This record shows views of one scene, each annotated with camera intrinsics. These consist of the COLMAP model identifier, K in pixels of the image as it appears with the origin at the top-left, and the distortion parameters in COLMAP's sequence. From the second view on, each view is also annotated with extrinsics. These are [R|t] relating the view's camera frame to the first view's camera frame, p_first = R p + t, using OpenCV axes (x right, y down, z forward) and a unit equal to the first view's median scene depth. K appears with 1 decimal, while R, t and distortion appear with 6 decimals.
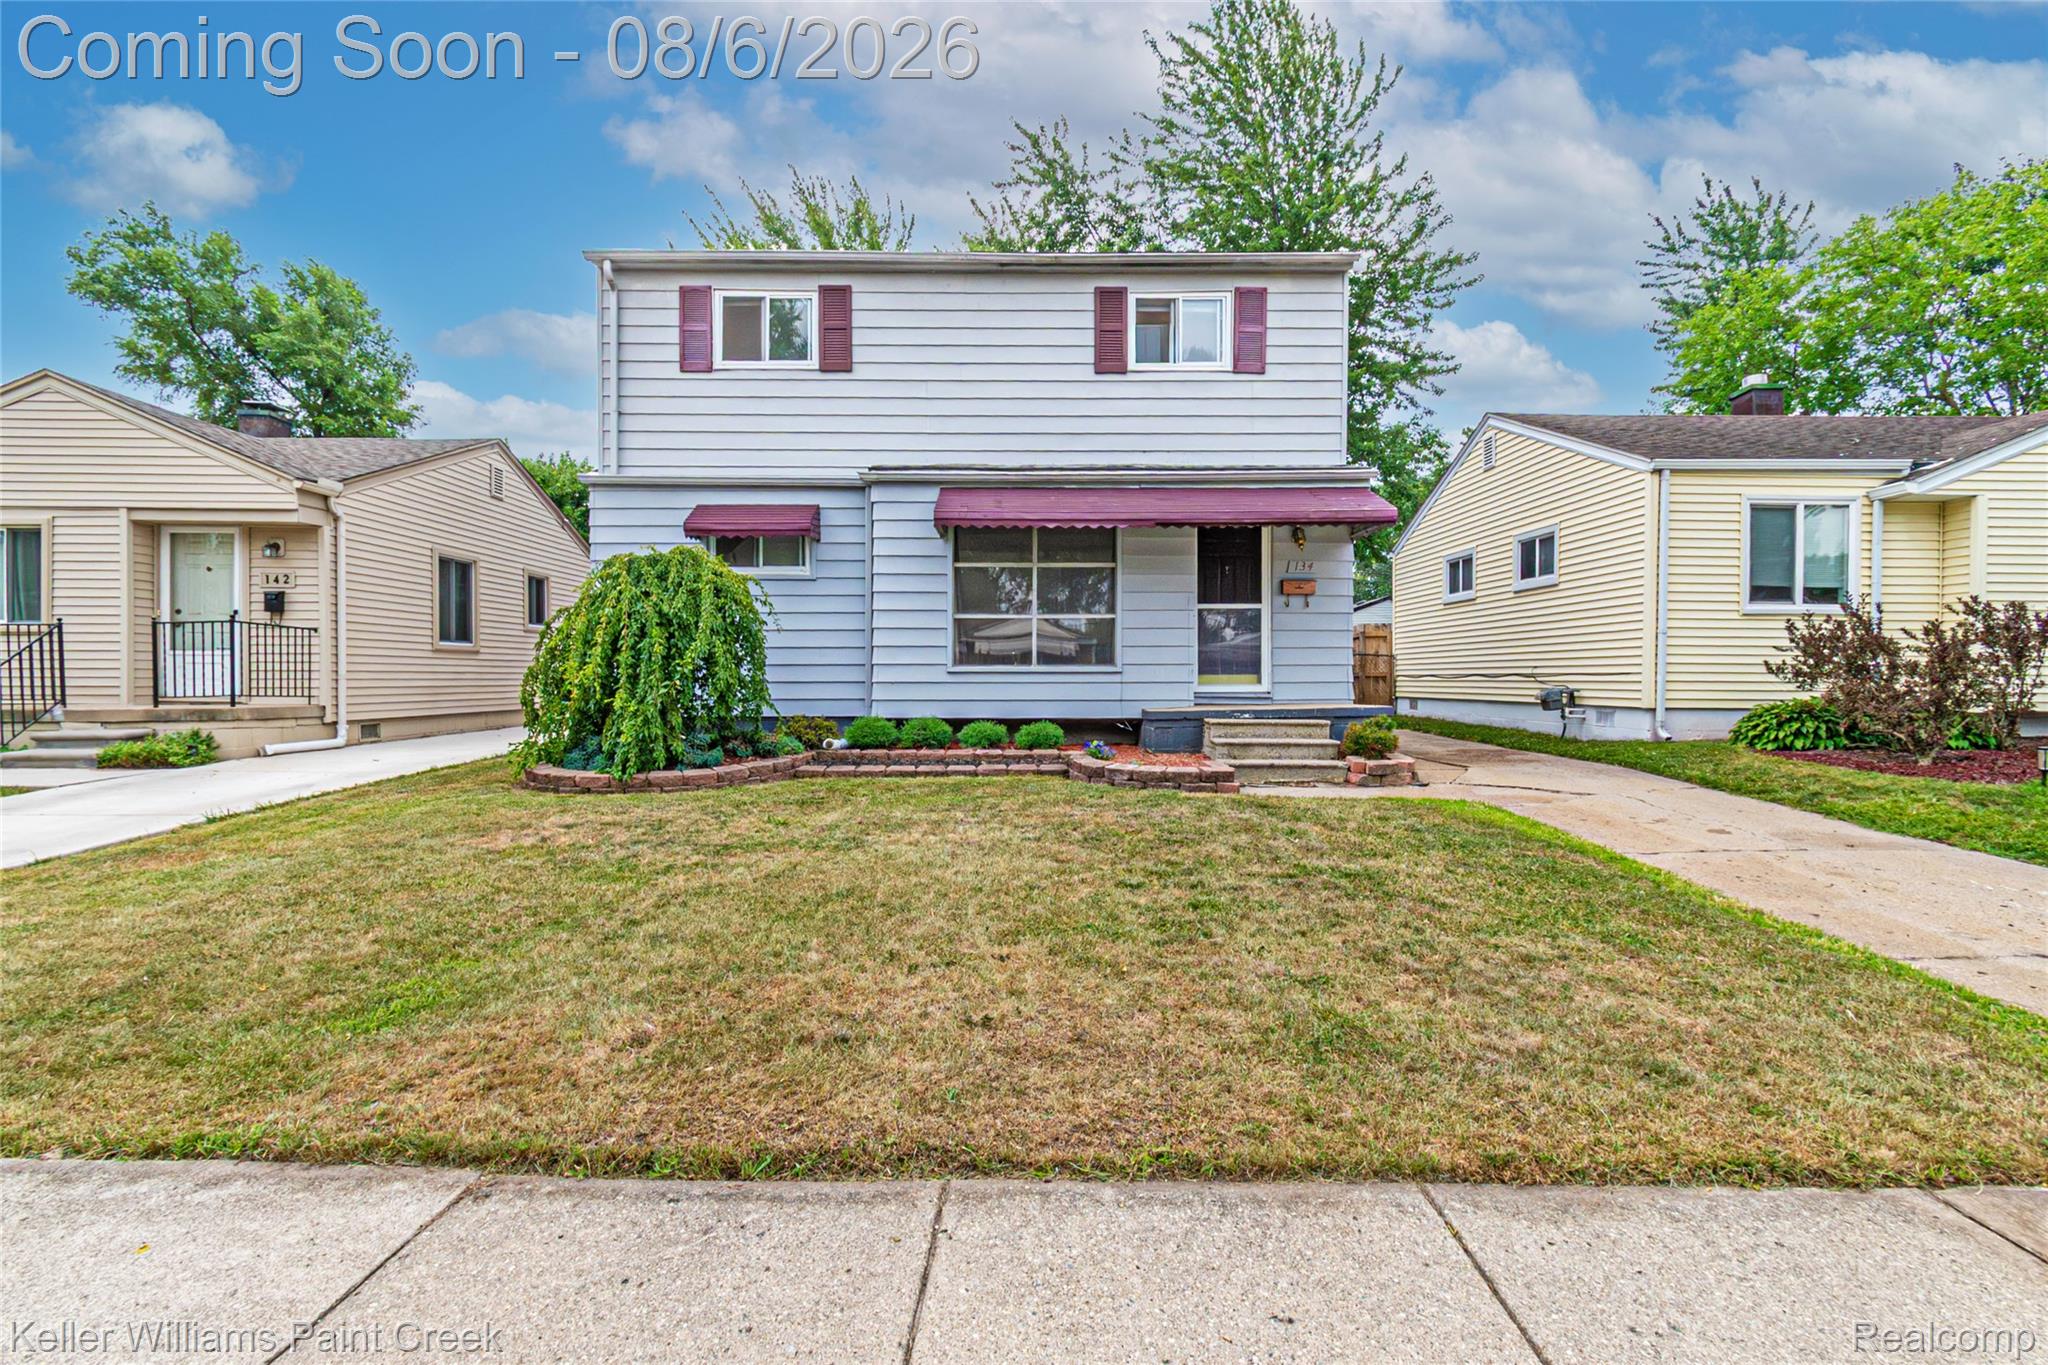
lens RADIAL K [[929.0, 0, 1024.0], [0, 929.0, 687.4], [0, 0, 1]] dist [0.002423, 0.000613]
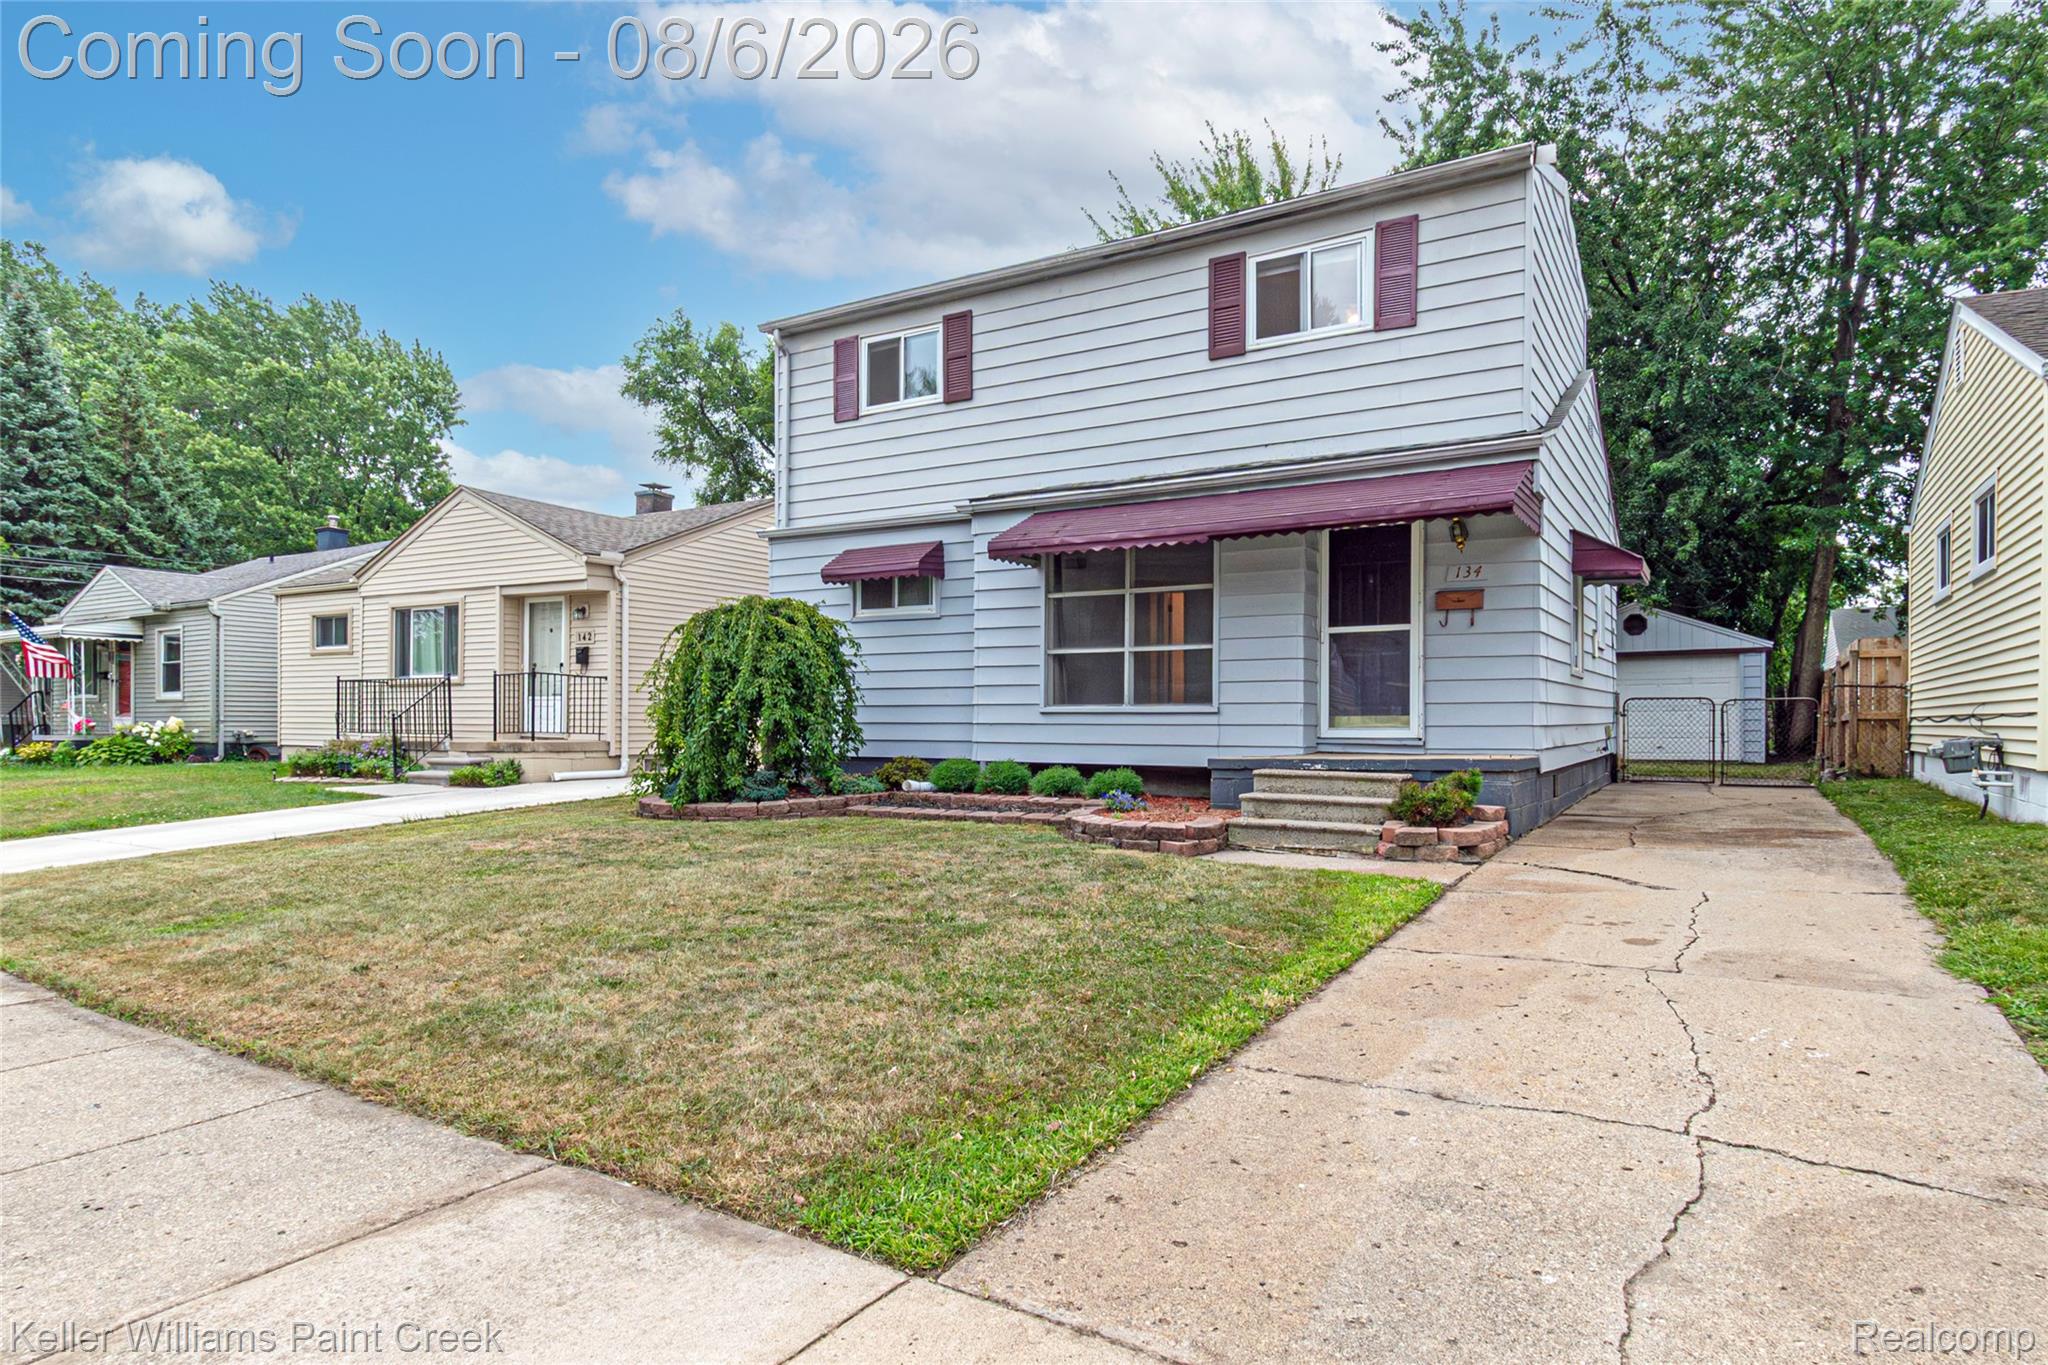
lens RADIAL K [[1171.5, 0, 1019.5], [0, 1171.5, 717.9], [0, 0, 1]] dist [-0.000586, -0.000935]
pose [[0.849271, 0.001102, -0.527956, 0.495019], [-0.007794, 0.999915, -0.010450, 0.000889], [0.527899, 0.012990, 0.849208, 0.004803]]
